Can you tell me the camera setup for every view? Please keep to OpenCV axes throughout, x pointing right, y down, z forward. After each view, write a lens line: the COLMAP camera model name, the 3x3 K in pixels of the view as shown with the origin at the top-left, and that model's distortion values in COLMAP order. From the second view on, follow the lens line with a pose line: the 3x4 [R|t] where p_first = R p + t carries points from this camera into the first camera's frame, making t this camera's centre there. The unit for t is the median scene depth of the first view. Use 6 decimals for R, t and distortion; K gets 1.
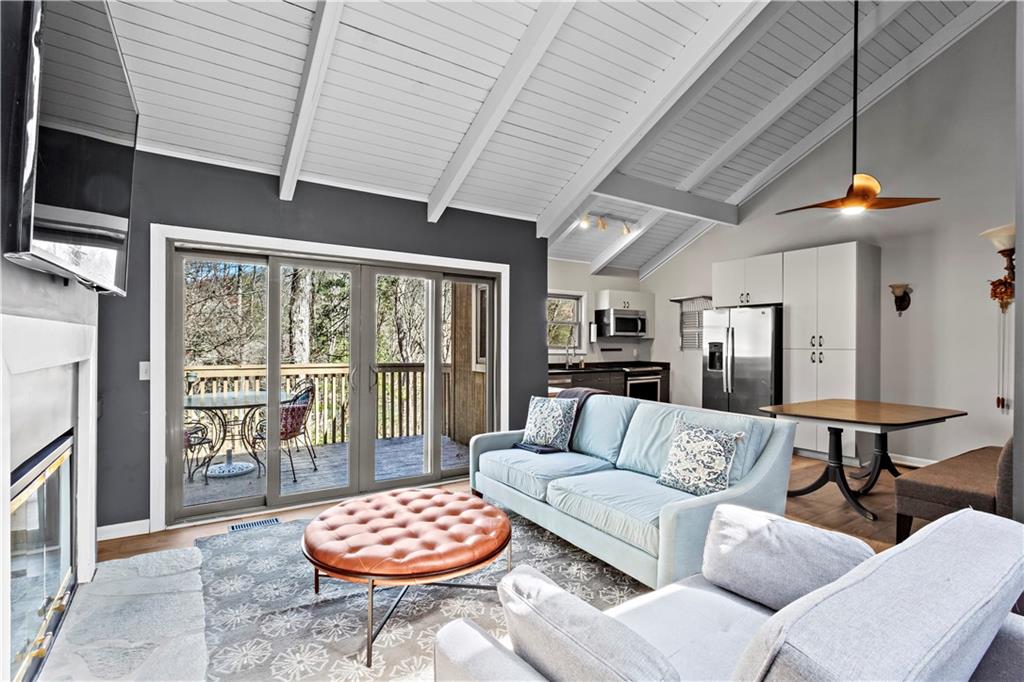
lens RADIAL K [[483.5, 0, 505.5], [0, 483.5, 342.8], [0, 0, 1]] dist [0.000397, 0.003067]
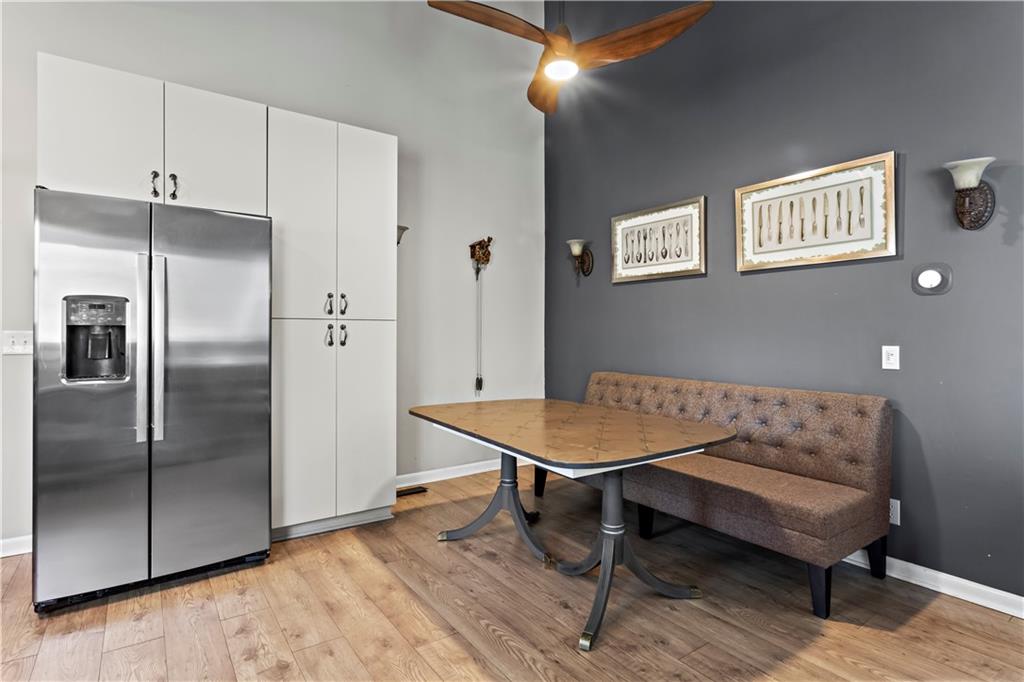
lens RADIAL K [[513.5, 0, 499.1], [0, 513.5, 331.0], [0, 0, 1]] dist [-0.003179, 0.005033]
pose [[-0.033388, -0.002586, 0.999439, 0.078560], [-0.005494, 0.999982, 0.002404, 0.020255], [-0.999427, -0.005411, -0.033402, 0.731261]]
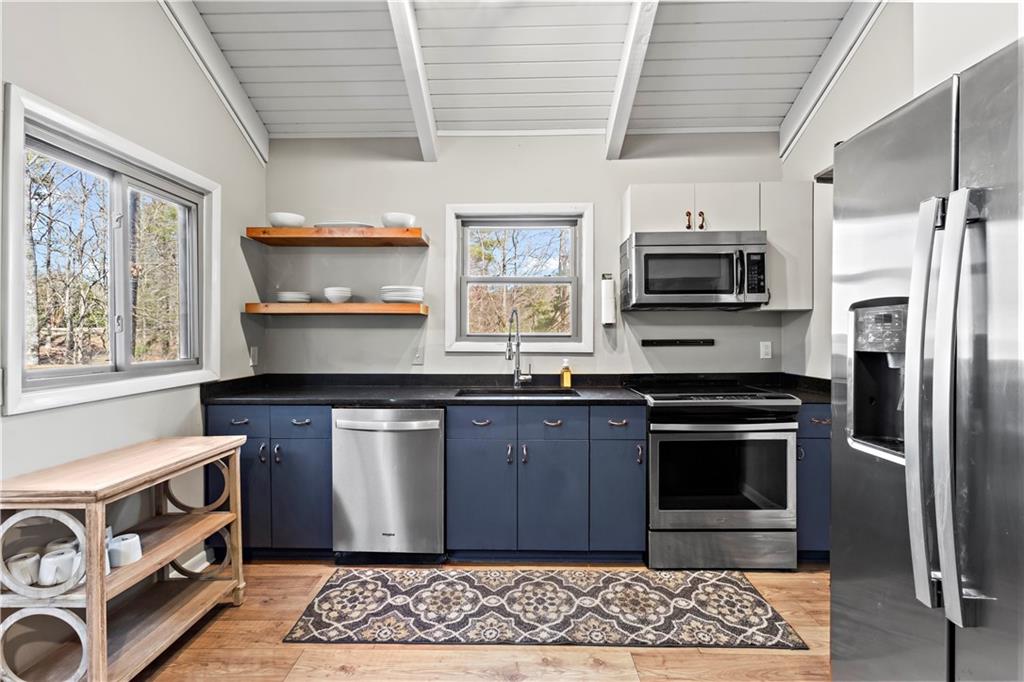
lens RADIAL K [[483.5, 0, 504.1], [0, 483.5, 339.0], [0, 0, 1]] dist [0.000397, 0.003067]
pose [[0.824321, -0.007819, -0.566069, 0.415749], [0.010074, 0.999949, 0.000858, 0.012282], [0.566033, -0.006410, 0.824358, 0.760777]]
